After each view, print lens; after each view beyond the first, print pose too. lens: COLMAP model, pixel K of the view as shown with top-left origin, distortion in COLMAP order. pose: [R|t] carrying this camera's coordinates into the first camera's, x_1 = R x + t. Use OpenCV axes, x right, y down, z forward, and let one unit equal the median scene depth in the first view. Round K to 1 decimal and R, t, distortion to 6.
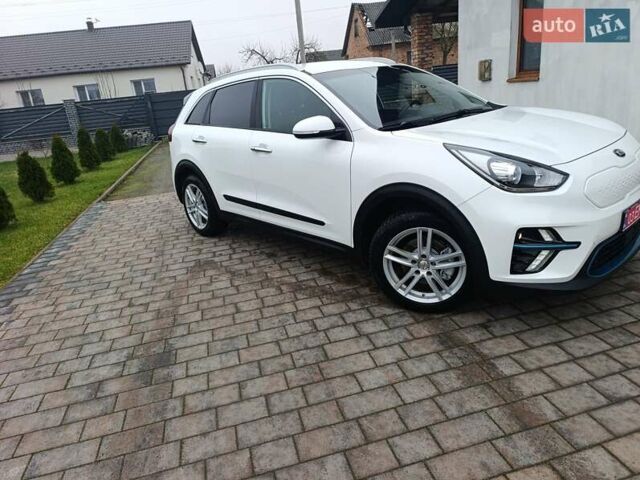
lens RADIAL K [[447.1, 0, 320.0], [0, 447.1, 240.0], [0, 0, 1]] dist [0.007578, -0.026238]
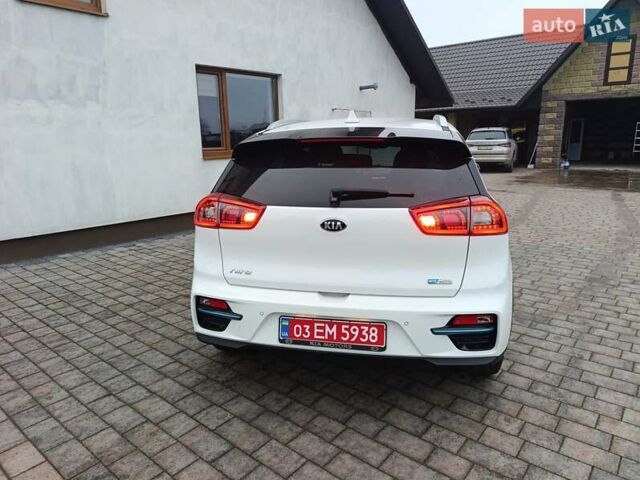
lens RADIAL K [[447.1, 0, 320.0], [0, 447.1, 240.0], [0, 0, 1]] dist [0.007578, -0.026238]
pose [[-0.592480, -0.063747, 0.803059, -0.799964], [0.340184, 0.883824, 0.321139, -0.571345], [-0.730234, 0.463456, -0.501962, 1.866091]]
